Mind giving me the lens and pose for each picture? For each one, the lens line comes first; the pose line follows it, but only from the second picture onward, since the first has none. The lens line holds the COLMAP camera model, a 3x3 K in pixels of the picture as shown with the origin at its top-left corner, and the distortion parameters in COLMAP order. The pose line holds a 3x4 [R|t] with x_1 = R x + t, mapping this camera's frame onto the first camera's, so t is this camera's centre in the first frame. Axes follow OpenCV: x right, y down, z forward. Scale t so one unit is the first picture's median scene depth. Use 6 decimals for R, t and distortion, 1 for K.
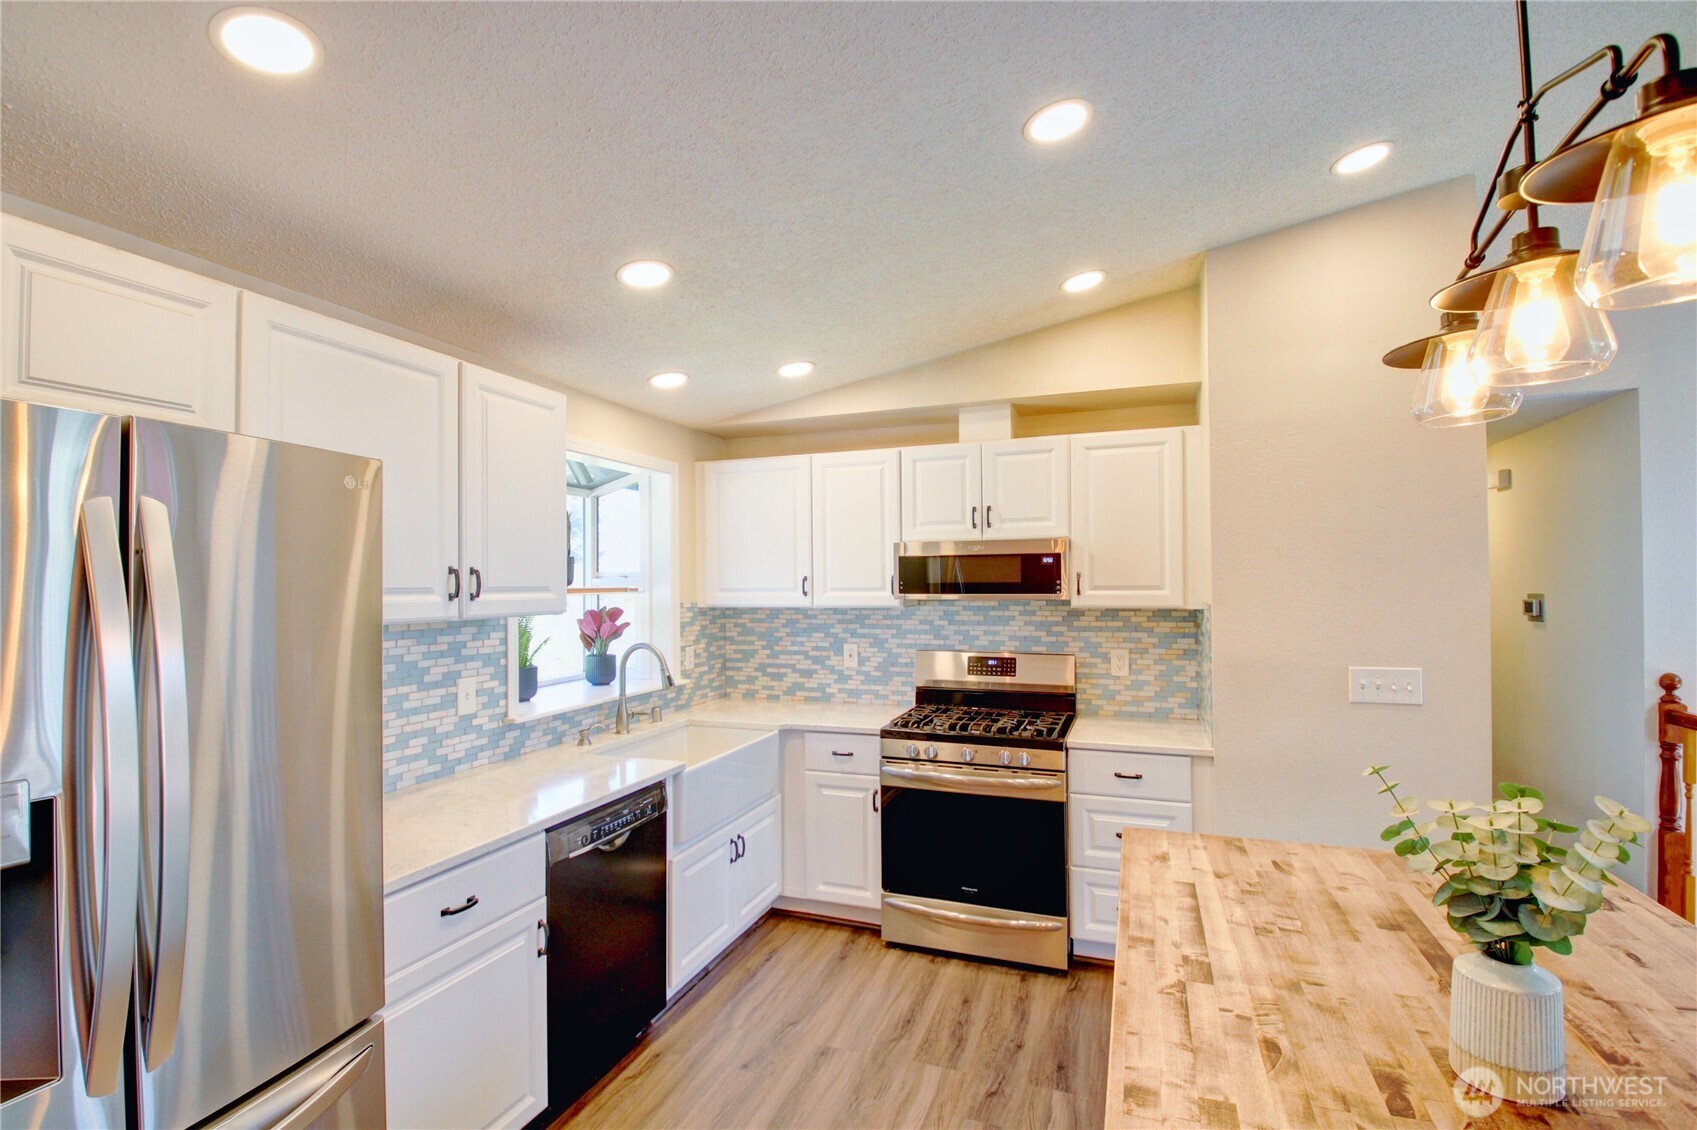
lens RADIAL K [[784.9, 0, 841.1], [0, 784.9, 574.9], [0, 0, 1]] dist [0.038518, -0.056252]
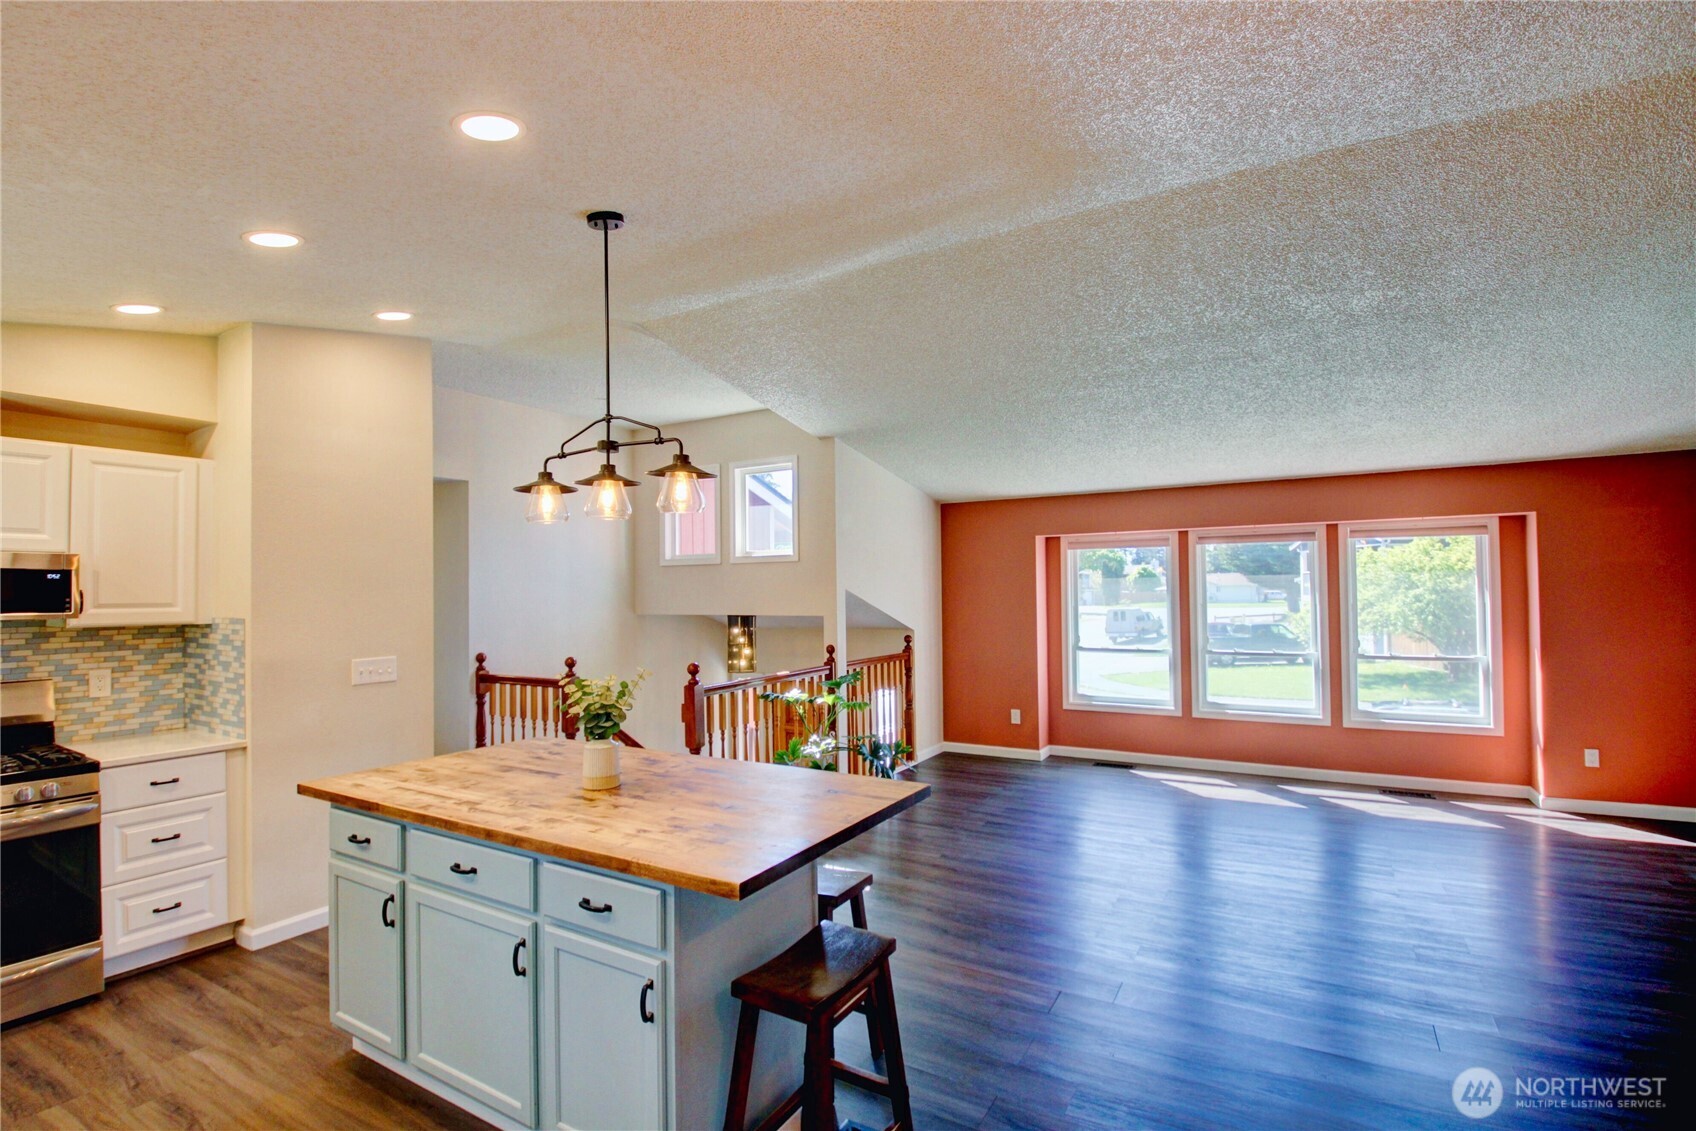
lens RADIAL K [[787.3, 0, 848.2], [0, 787.3, 574.3], [0, 0, 1]] dist [-0.003028, -0.017289]
pose [[0.172003, 0.026040, 0.984752, -0.431442], [-0.000719, 0.999654, -0.026309, 0.001399], [-0.985096, 0.003817, 0.171962, -0.073517]]
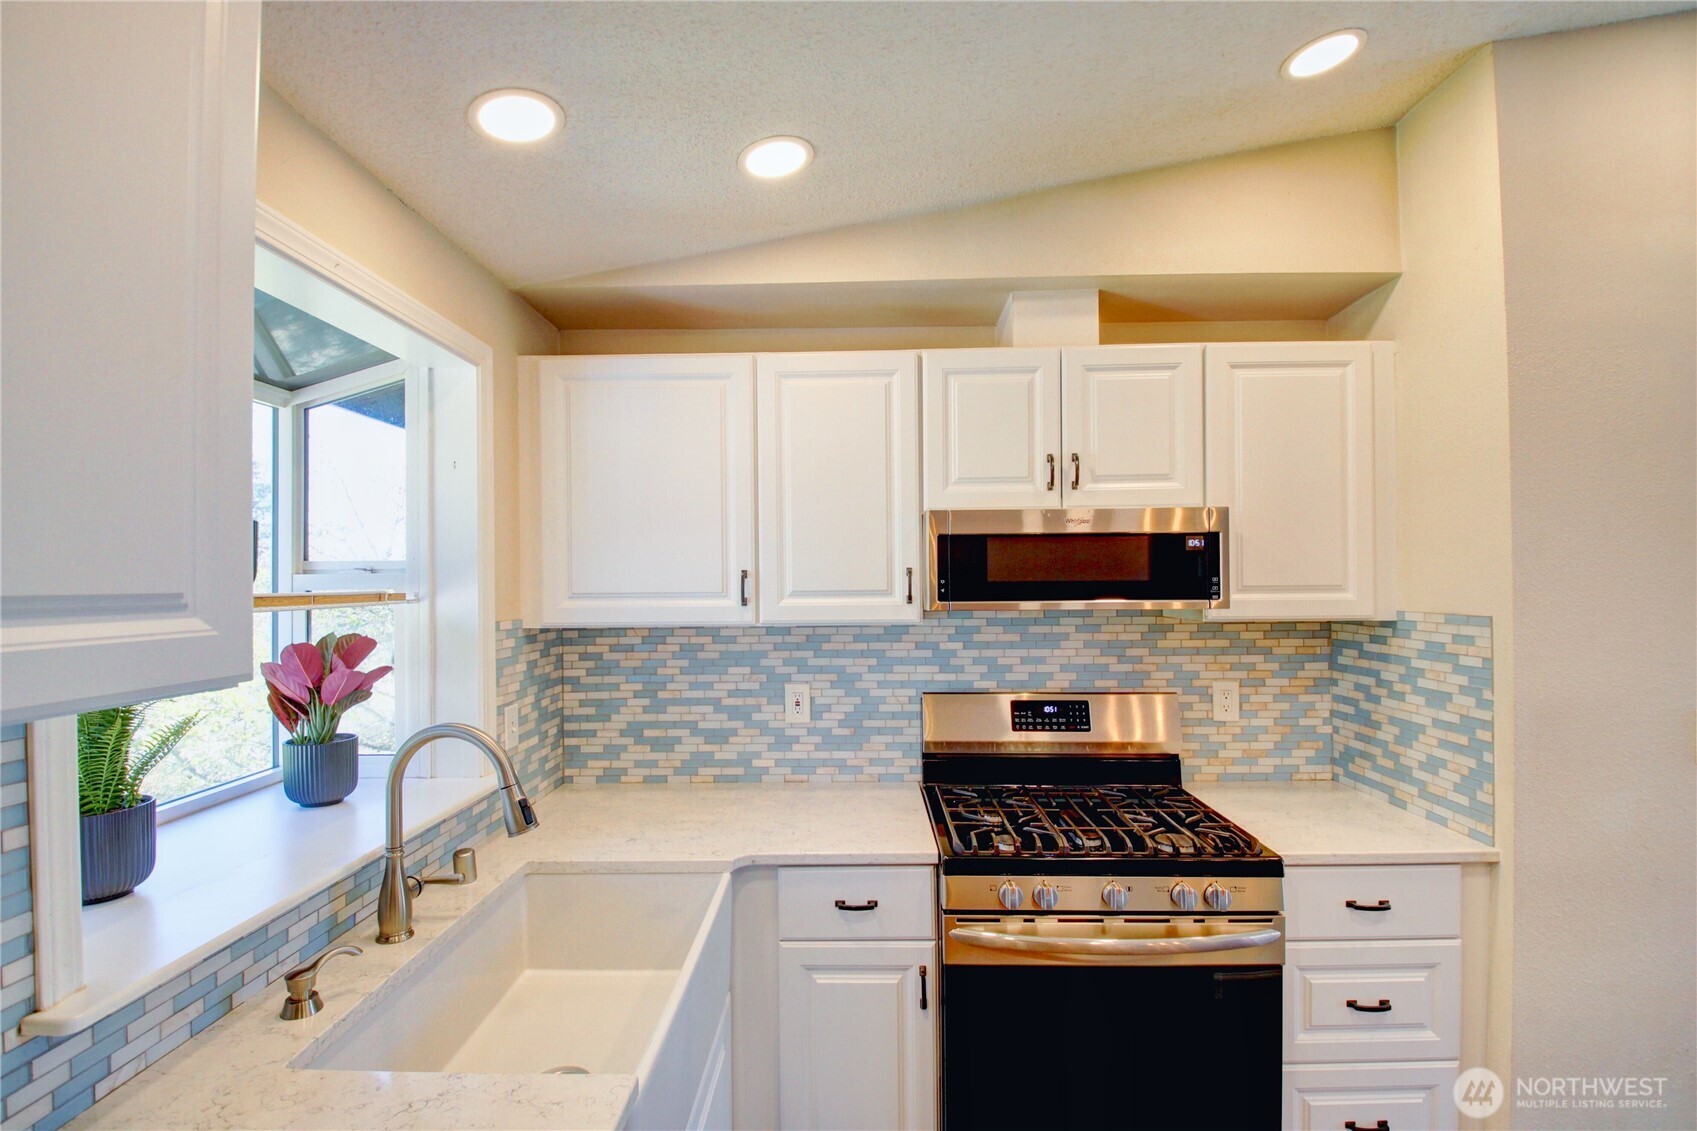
lens RADIAL K [[784.9, 0, 841.1], [0, 784.9, 575.4], [0, 0, 1]] dist [0.038518, -0.056252]
pose [[0.944775, 0.001531, 0.327715, -0.173815], [-0.001399, 0.999999, -0.000641, 0.005974], [-0.327716, 0.000147, 0.944776, 0.478214]]
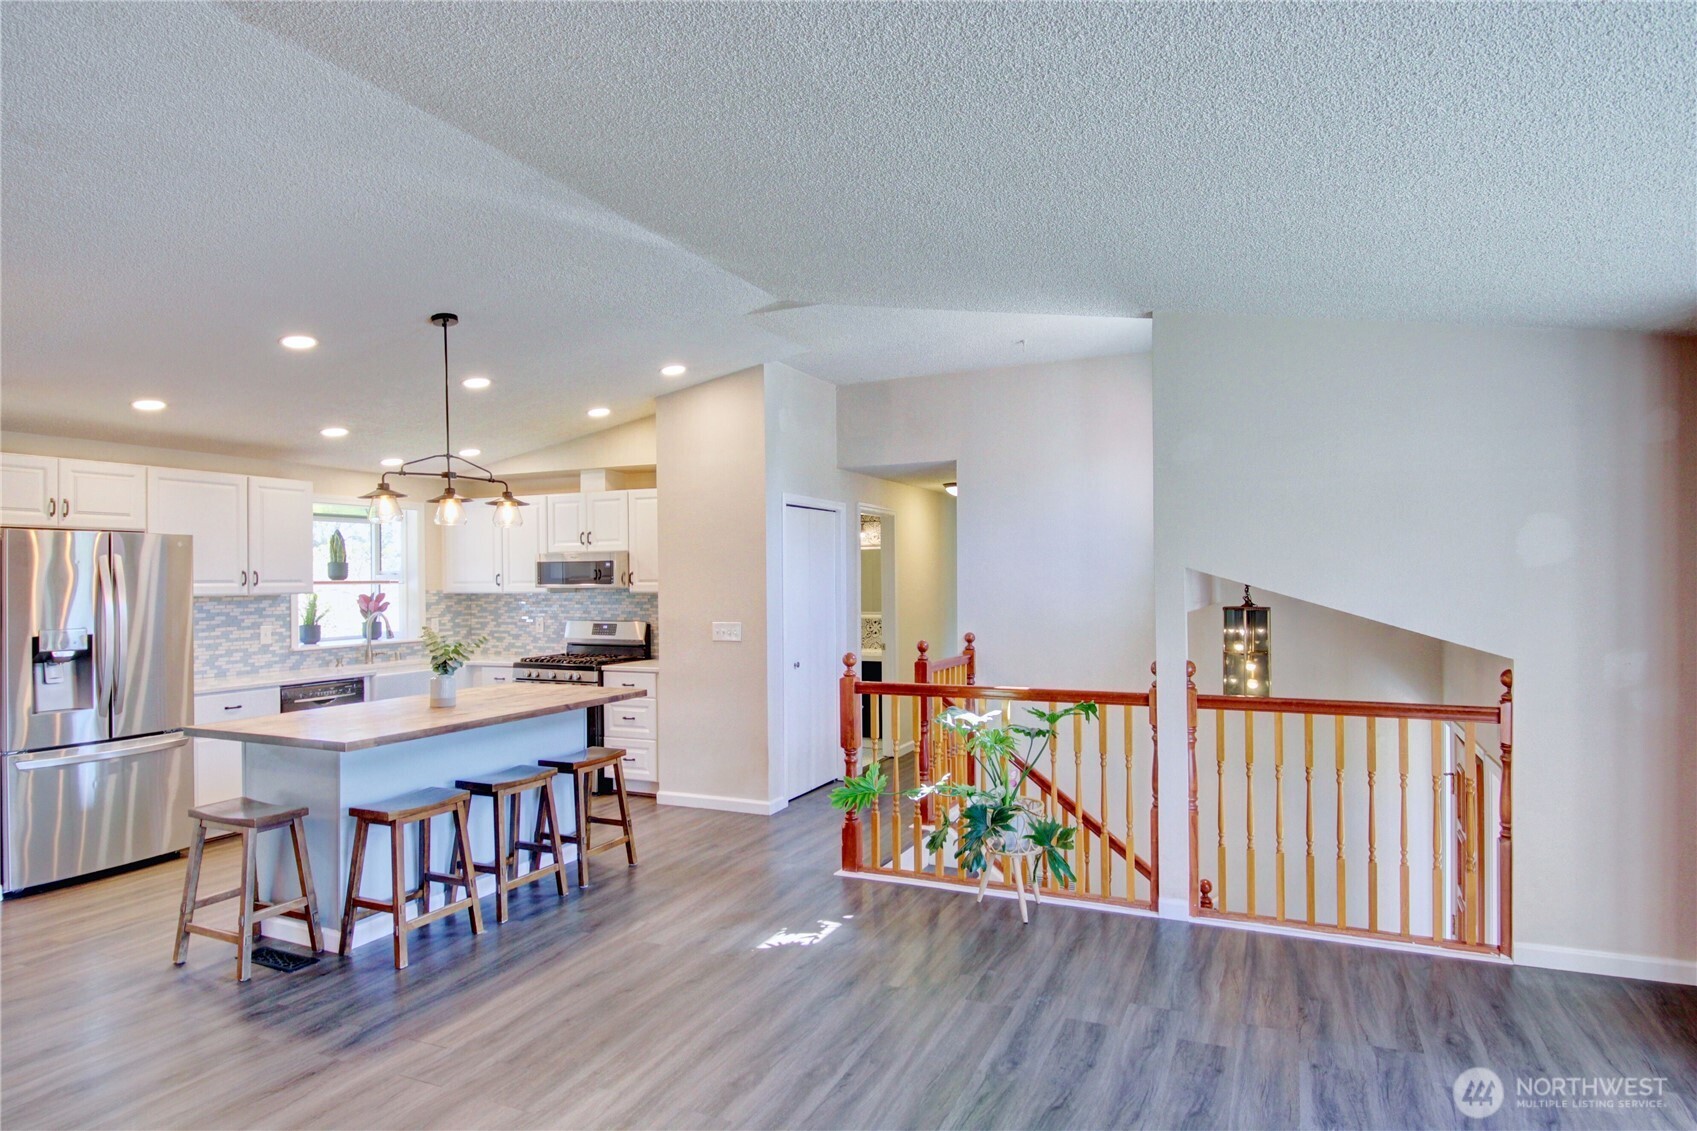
lens RADIAL K [[981.5, 0, 837.9], [0, 981.5, 574.1], [0, 0, 1]] dist [0.046983, -0.062585]
pose [[0.996281, -0.000876, -0.086154, 0.868204], [0.001476, 0.999975, 0.006909, -0.010997], [0.086146, -0.007010, 0.996258, -1.002939]]
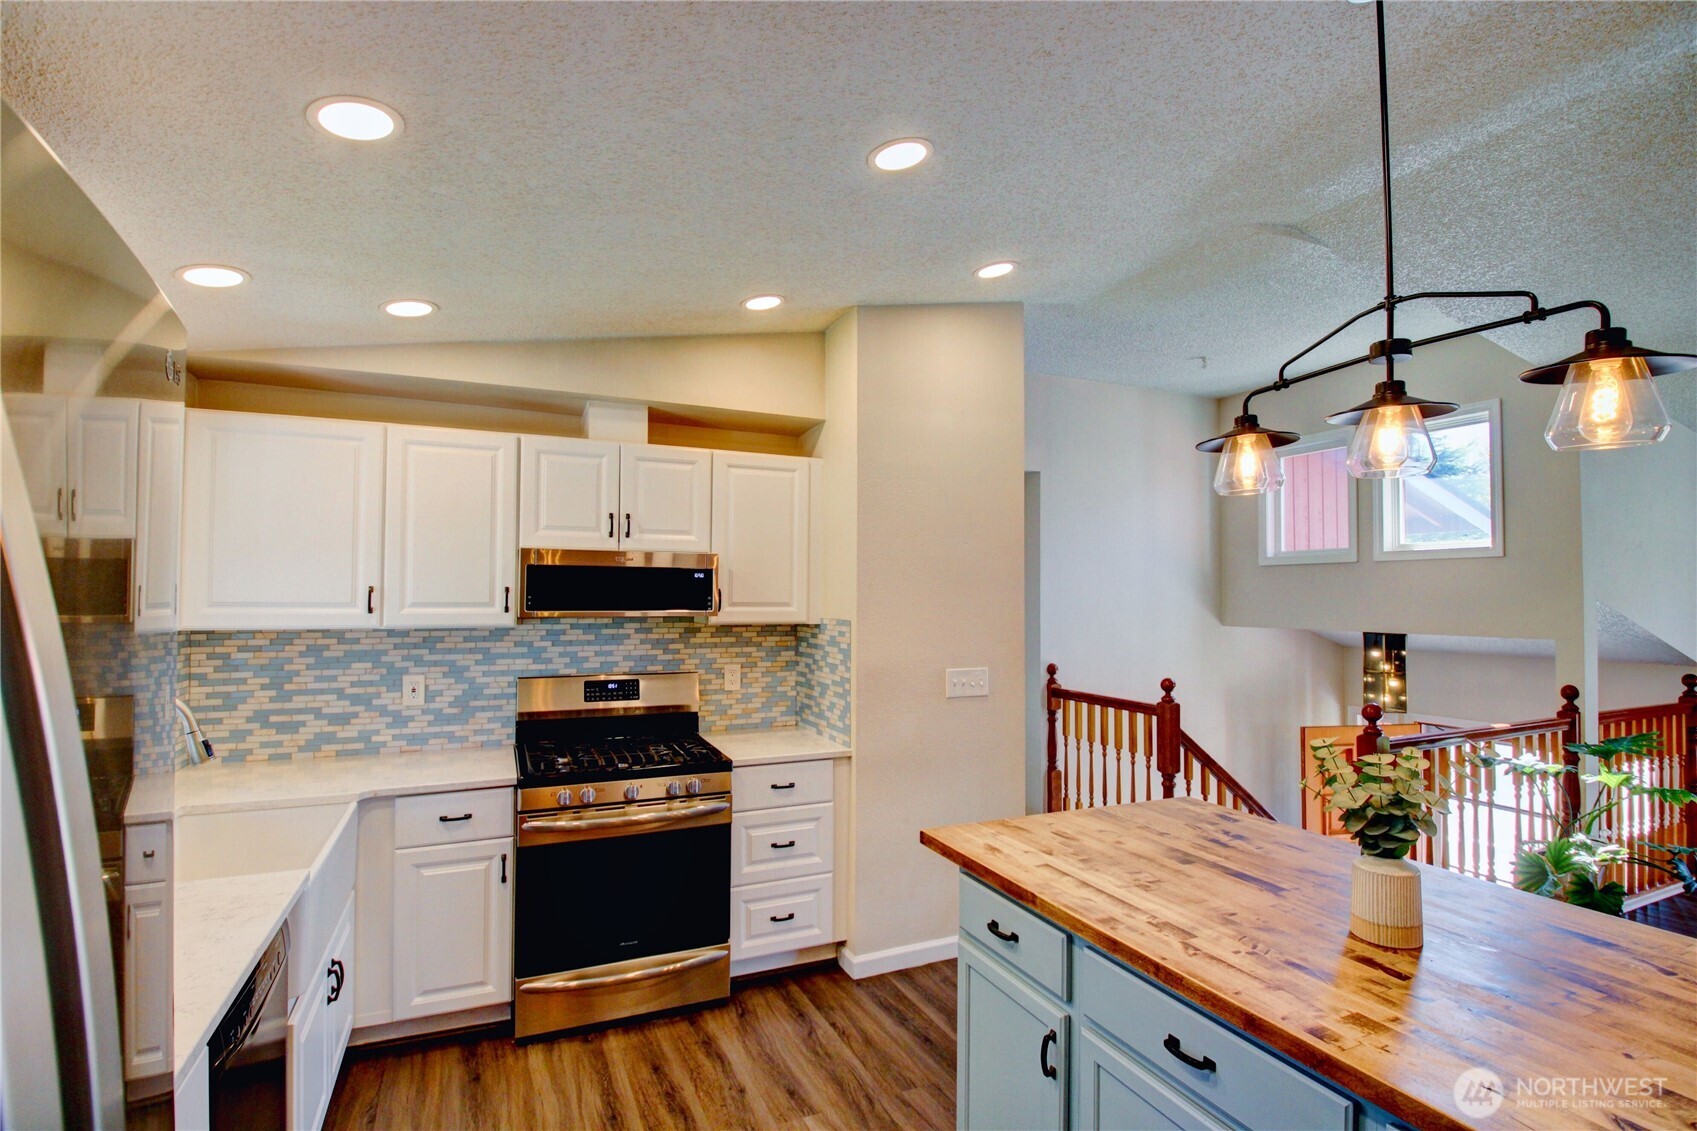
lens RADIAL K [[784.9, 0, 841.1], [0, 784.9, 575.4], [0, 0, 1]] dist [0.038518, -0.056252]
pose [[0.716645, 0.030284, 0.696780, -0.262120], [-0.018662, 0.999532, -0.024249, 0.001109], [-0.697188, 0.004374, 0.716875, 0.170239]]
